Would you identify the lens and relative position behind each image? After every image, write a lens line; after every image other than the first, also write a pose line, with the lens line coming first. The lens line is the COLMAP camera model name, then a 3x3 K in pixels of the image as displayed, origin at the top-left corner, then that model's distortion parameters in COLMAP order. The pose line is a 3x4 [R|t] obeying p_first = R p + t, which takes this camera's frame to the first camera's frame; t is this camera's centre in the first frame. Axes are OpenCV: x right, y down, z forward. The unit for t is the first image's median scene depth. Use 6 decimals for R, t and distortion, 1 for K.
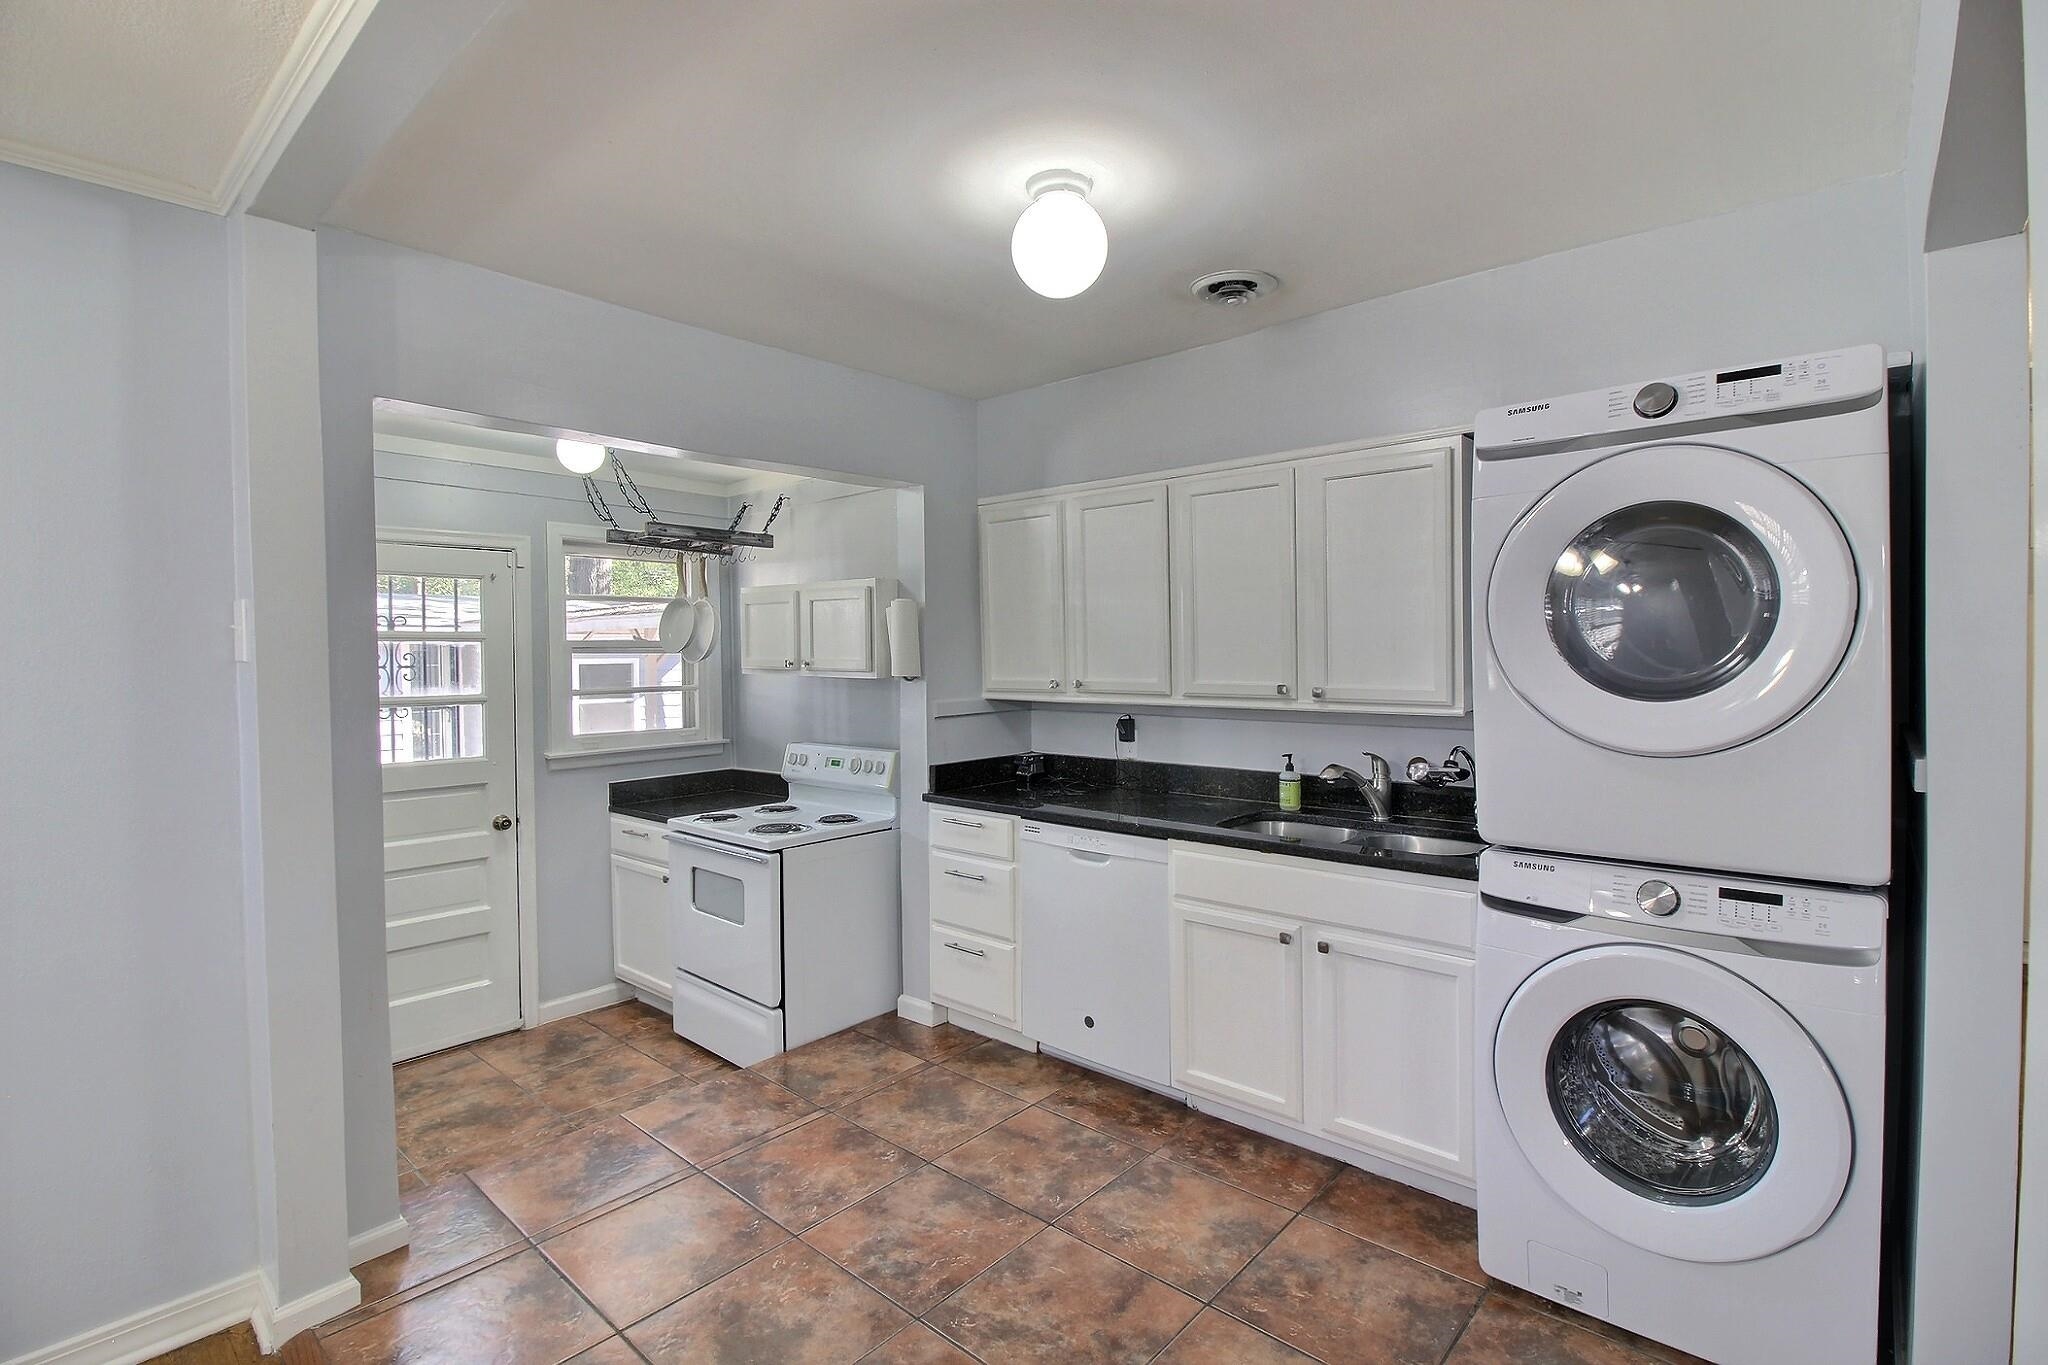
lens RADIAL K [[955.9, 0, 1016.2], [0, 955.9, 666.4], [0, 0, 1]] dist [0.002109, -0.014333]
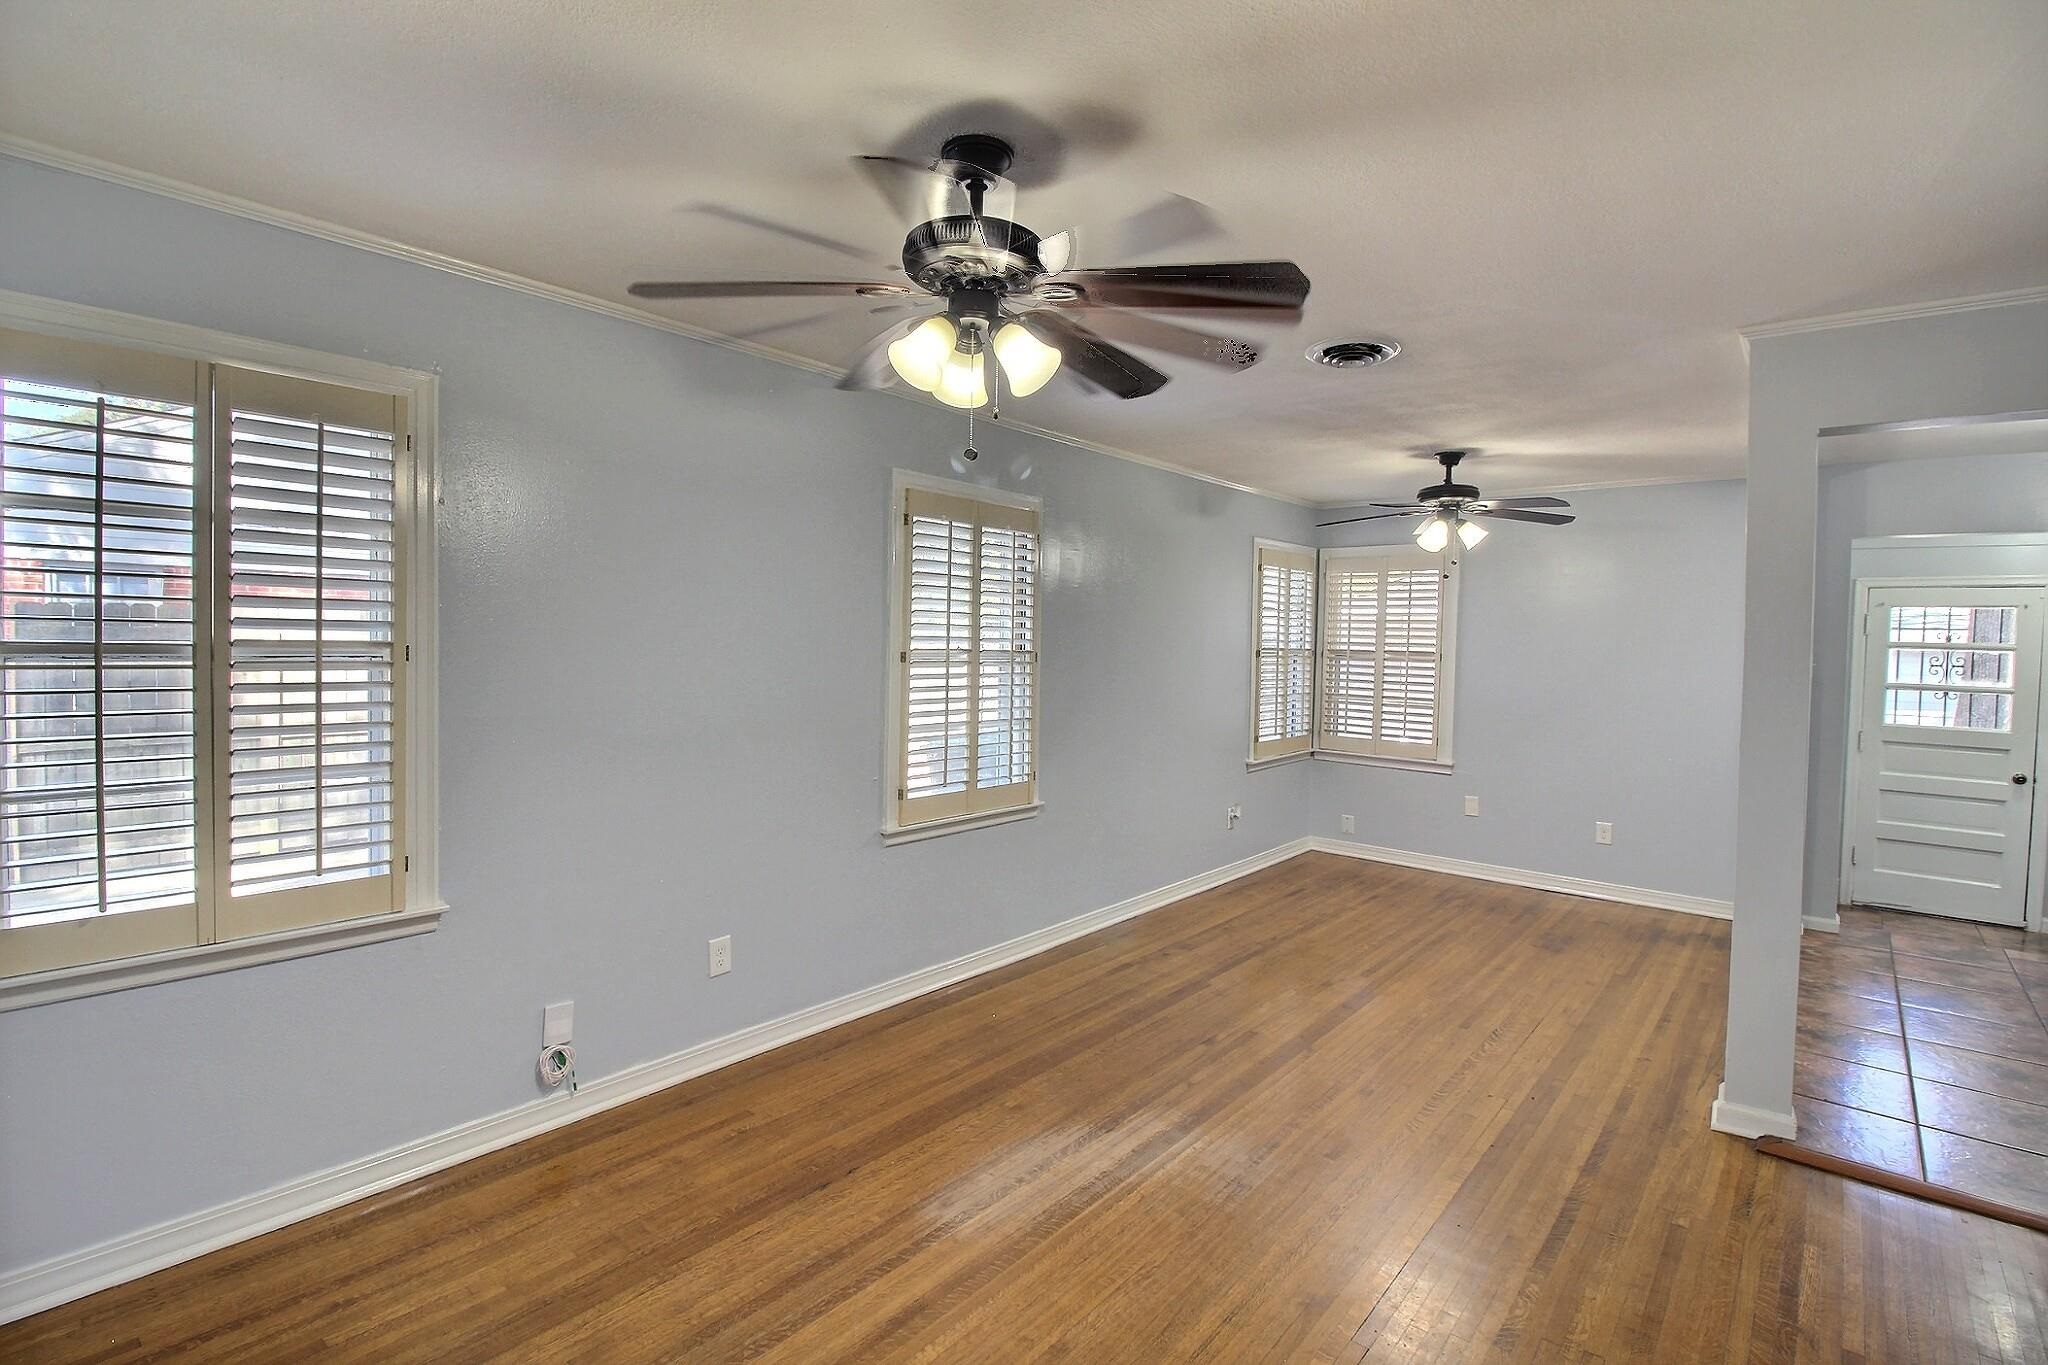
lens RADIAL K [[955.9, 0, 1016.2], [0, 955.9, 666.4], [0, 0, 1]] dist [0.002109, -0.014333]
pose [[0.016420, 0.039134, -0.999099, 0.951407], [-0.039965, 0.998461, 0.038452, 0.003143], [0.999066, 0.039298, 0.017959, -0.600436]]
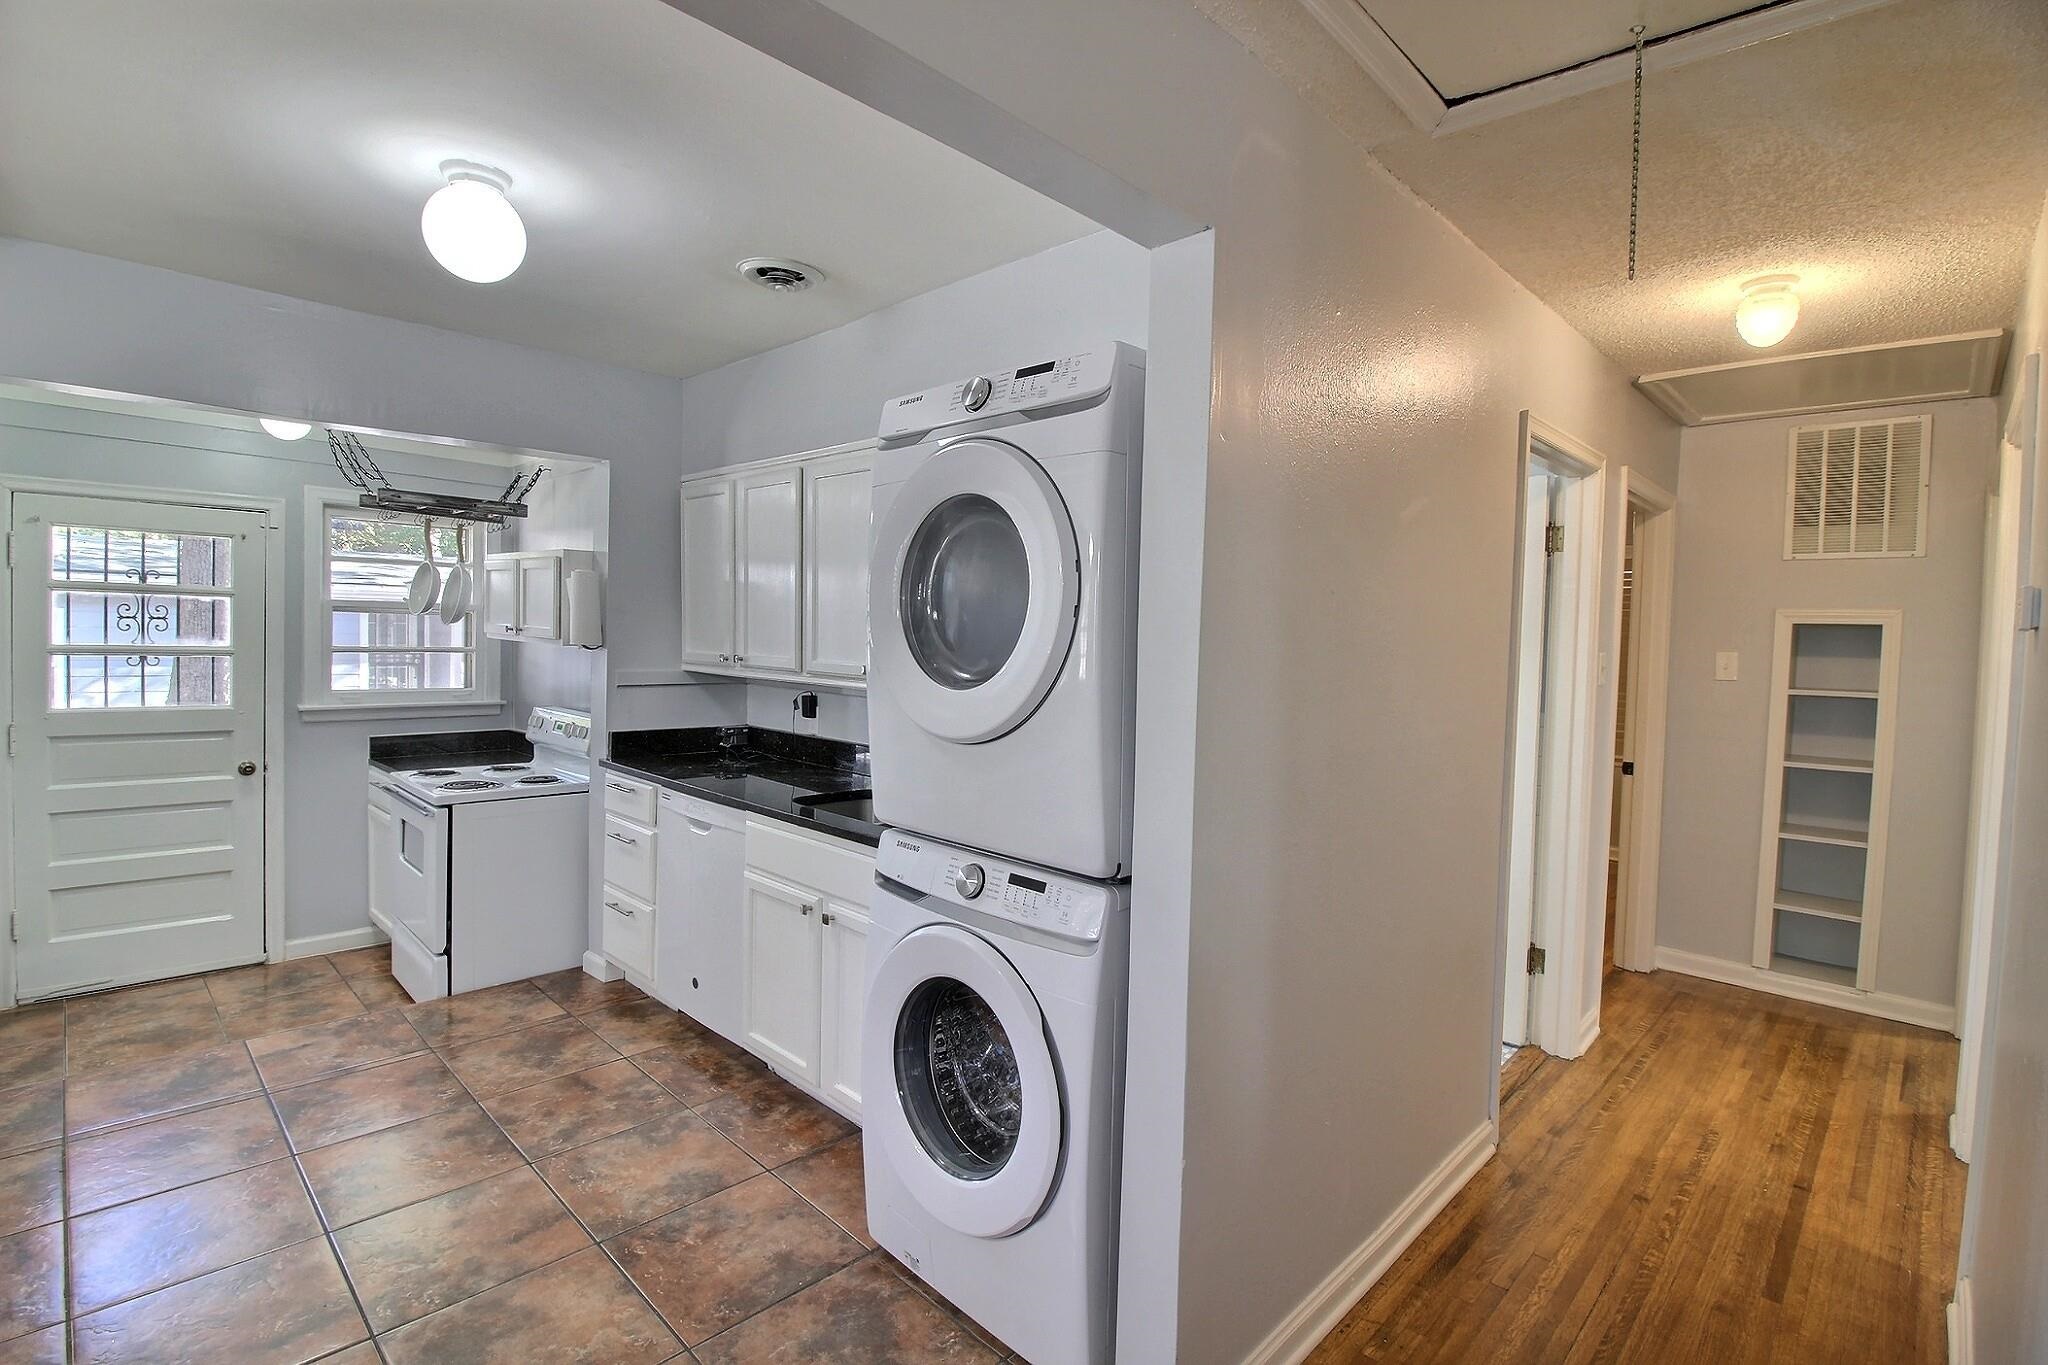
lens RADIAL K [[955.9, 0, 1016.2], [0, 955.9, 666.4], [0, 0, 1]] dist [0.002109, -0.014333]
pose [[0.997996, 0.041430, -0.047829, 0.414355], [-0.040542, 0.998990, 0.019396, -0.005571], [0.048585, -0.017418, 0.998667, -0.012671]]
